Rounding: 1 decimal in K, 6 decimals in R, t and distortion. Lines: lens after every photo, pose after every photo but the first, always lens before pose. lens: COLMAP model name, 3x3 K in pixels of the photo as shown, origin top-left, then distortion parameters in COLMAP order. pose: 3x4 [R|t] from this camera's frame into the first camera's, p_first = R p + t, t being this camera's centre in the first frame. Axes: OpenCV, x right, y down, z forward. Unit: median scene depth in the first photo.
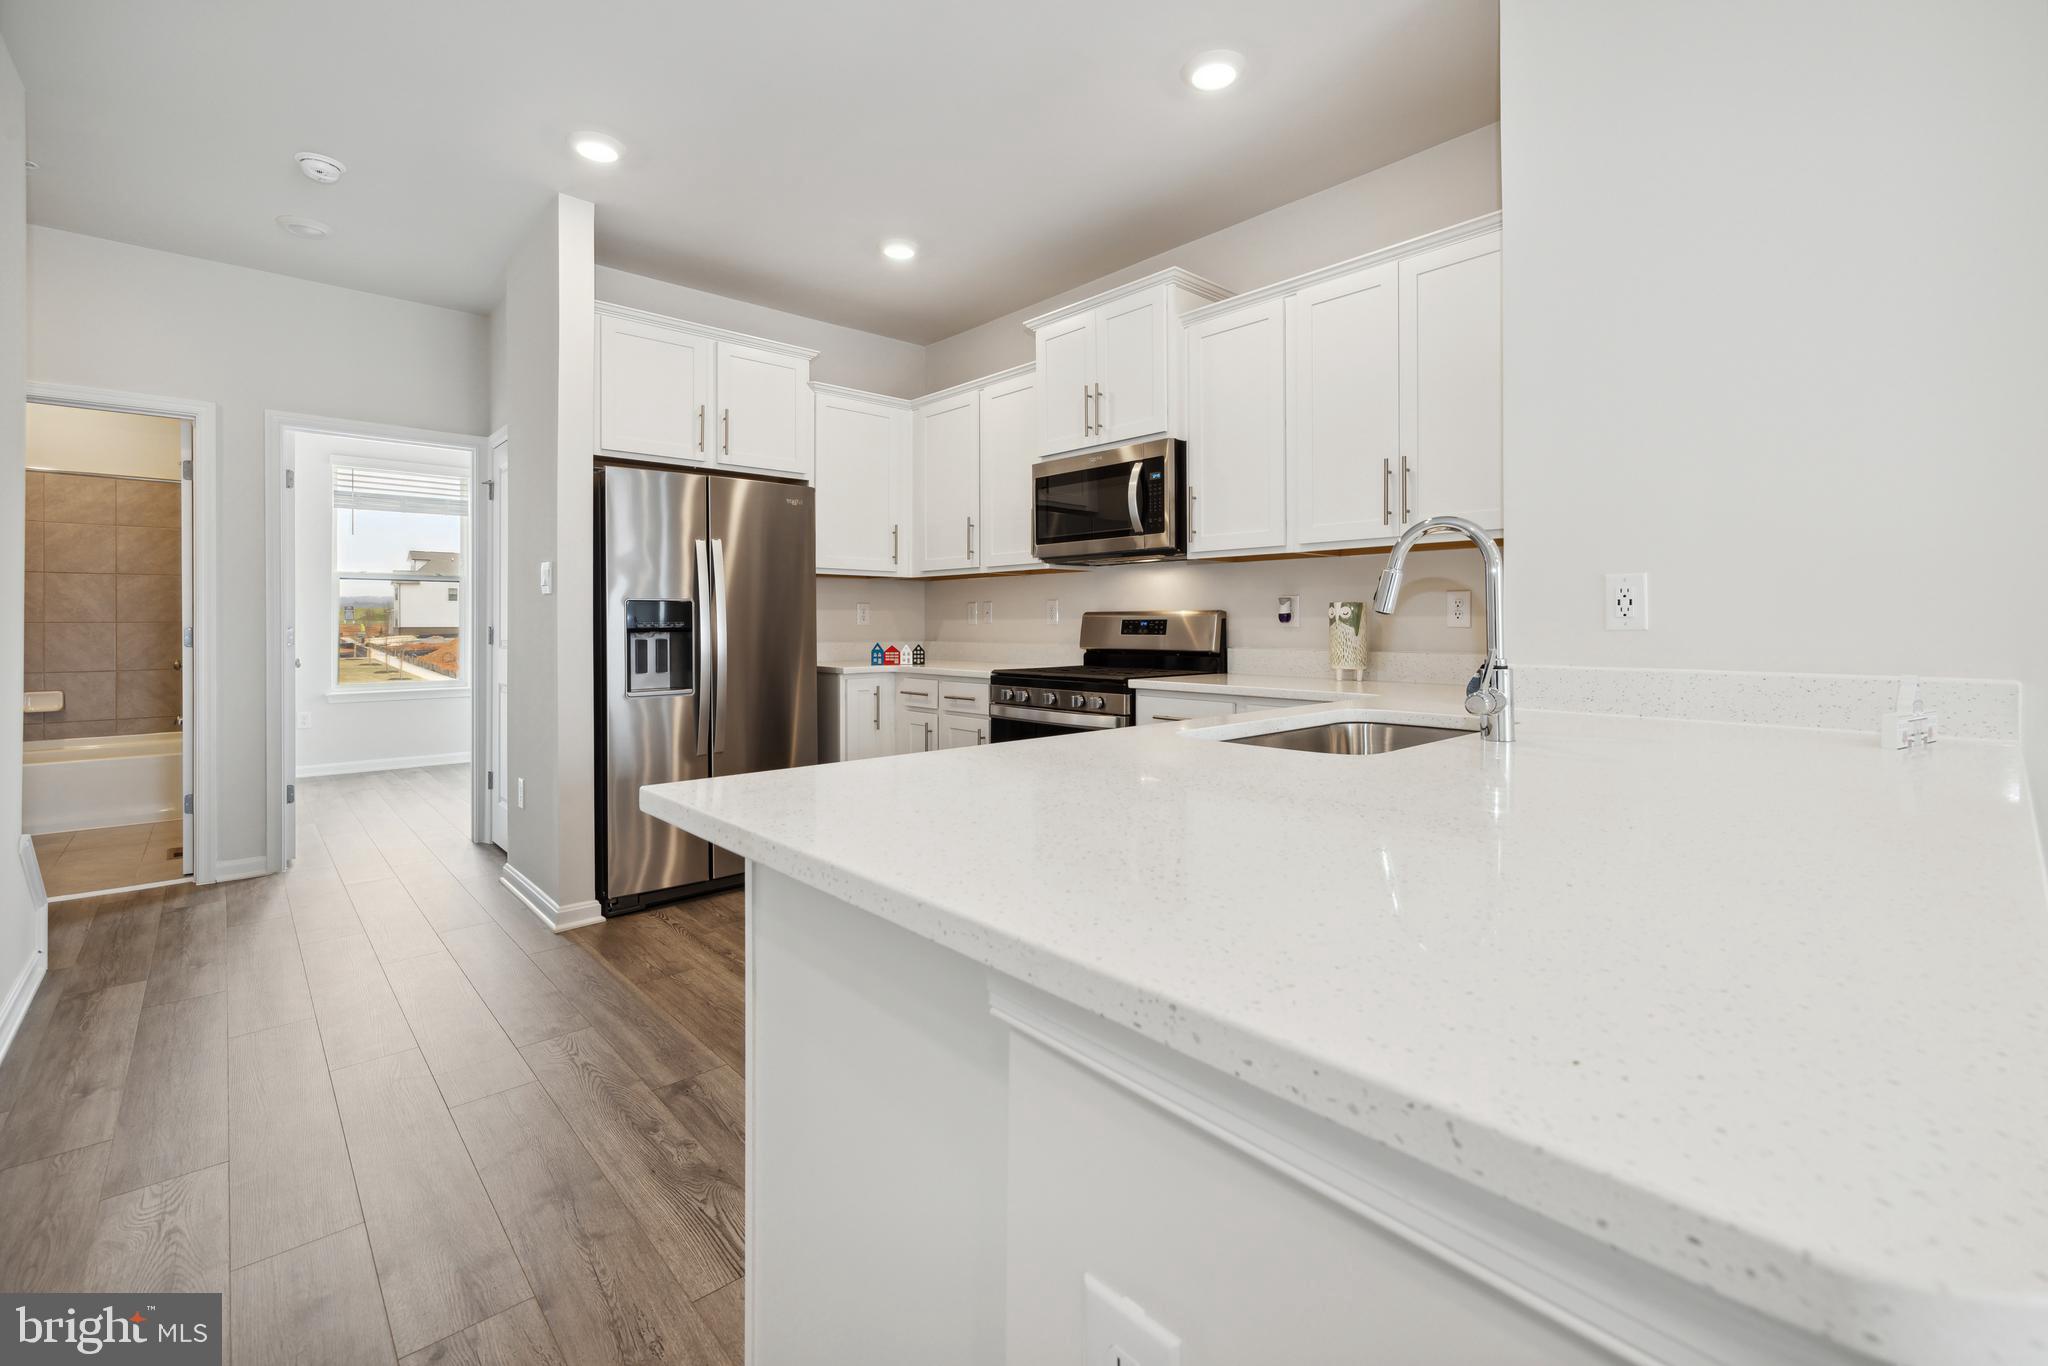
lens RADIAL K [[863.7, 0, 1018.1], [0, 863.7, 625.8], [0, 0, 1]] dist [0.001341, 0.000249]
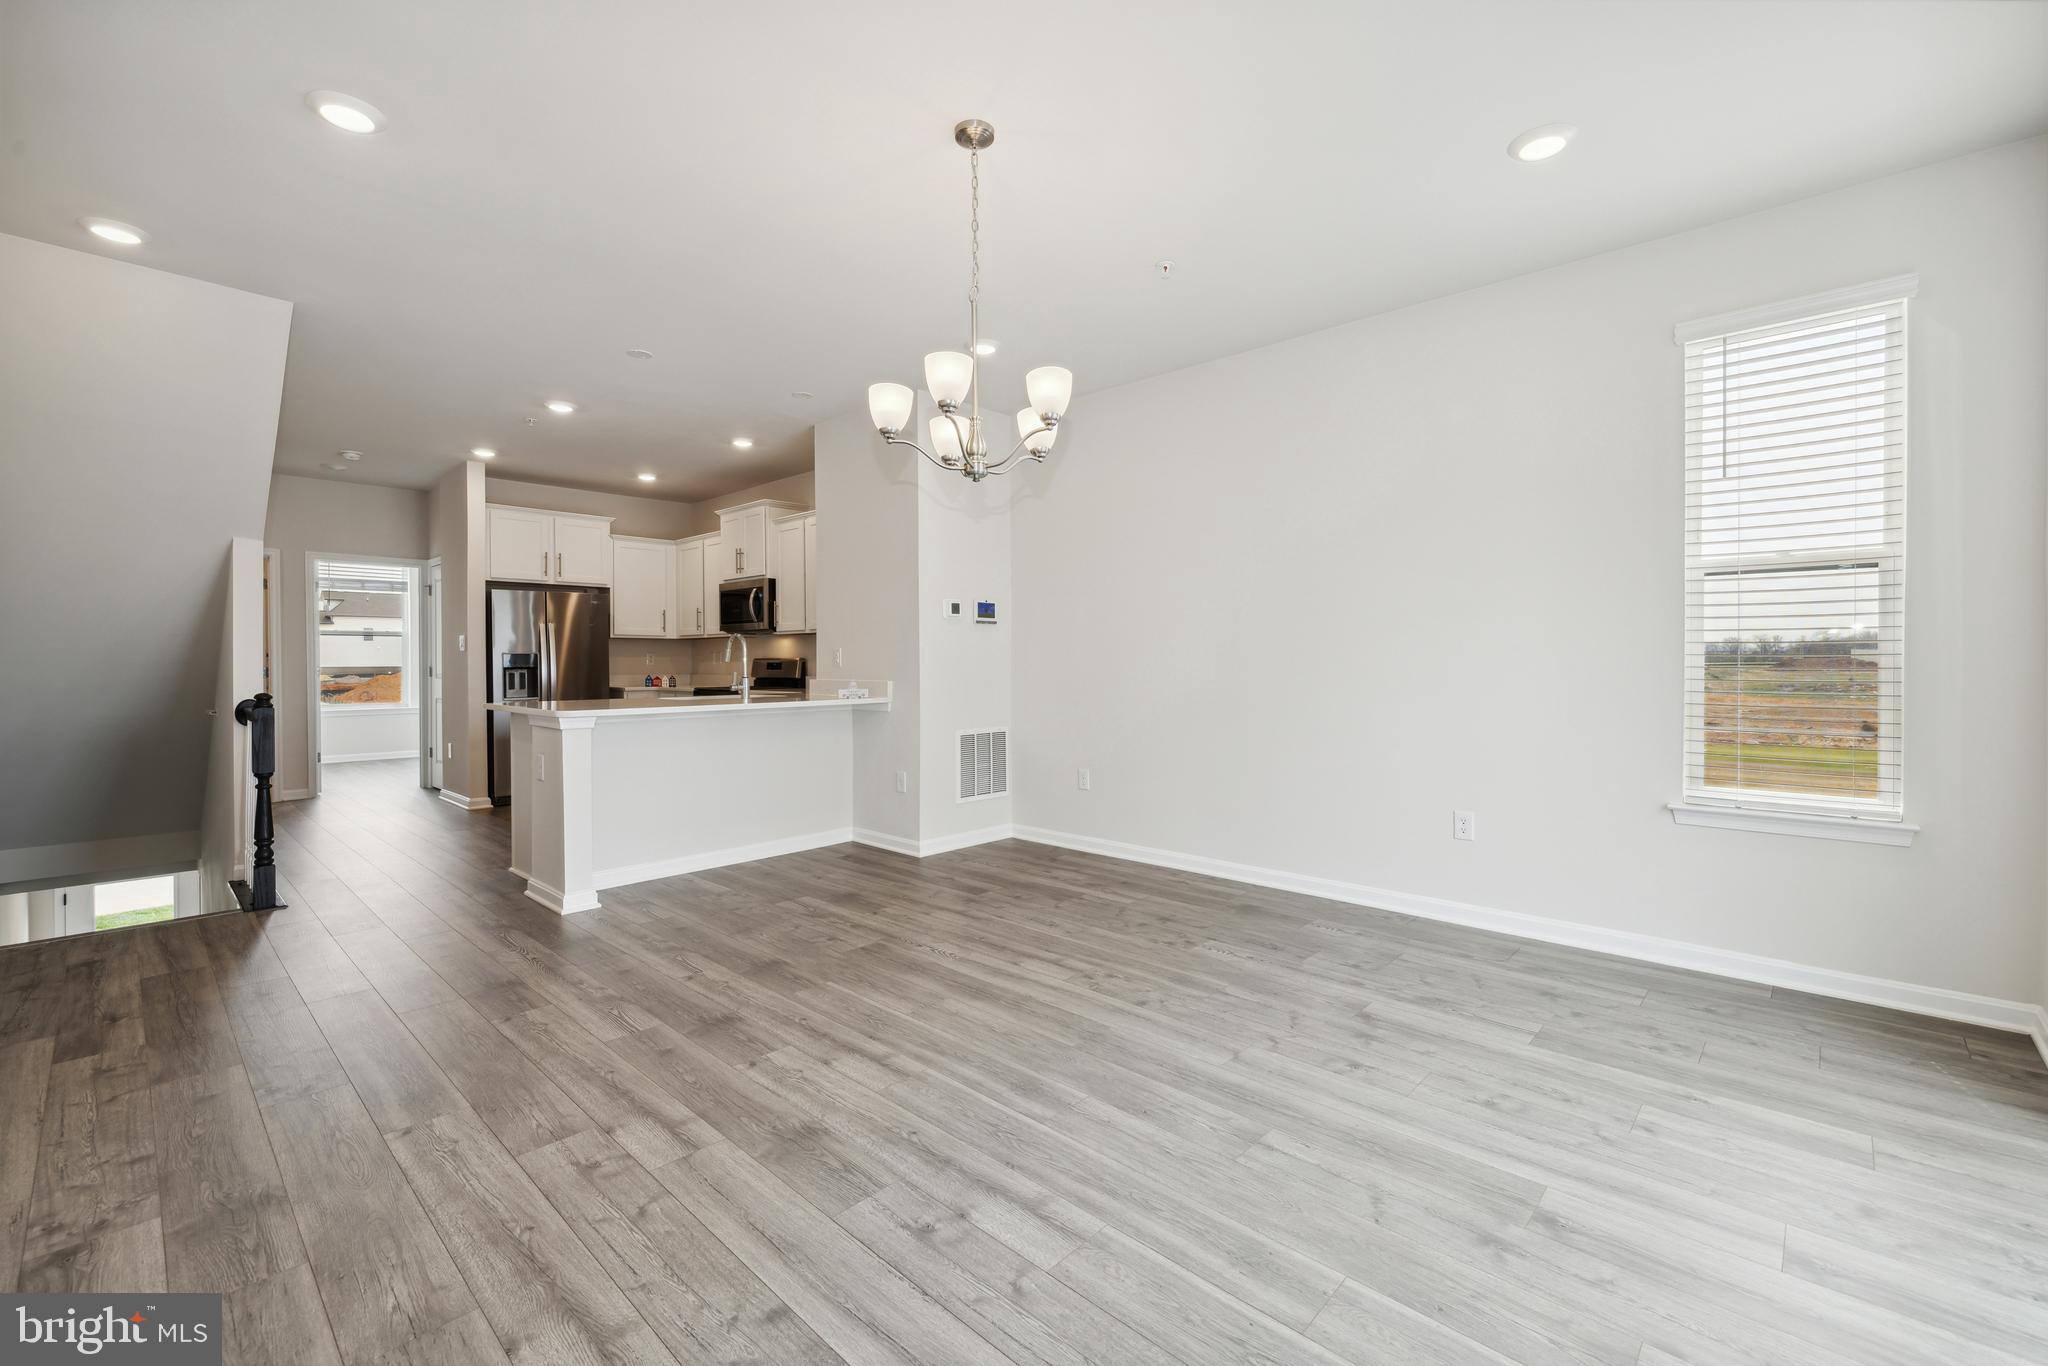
lens RADIAL K [[863.7, 0, 1023.1], [0, 863.7, 673.0], [0, 0, 1]] dist [0.001341, 0.000249]
pose [[0.997397, -0.002292, 0.072068, 0.592766], [0.001583, 0.999950, 0.009897, -0.001730], [-0.072087, -0.009757, 0.997351, -1.068609]]
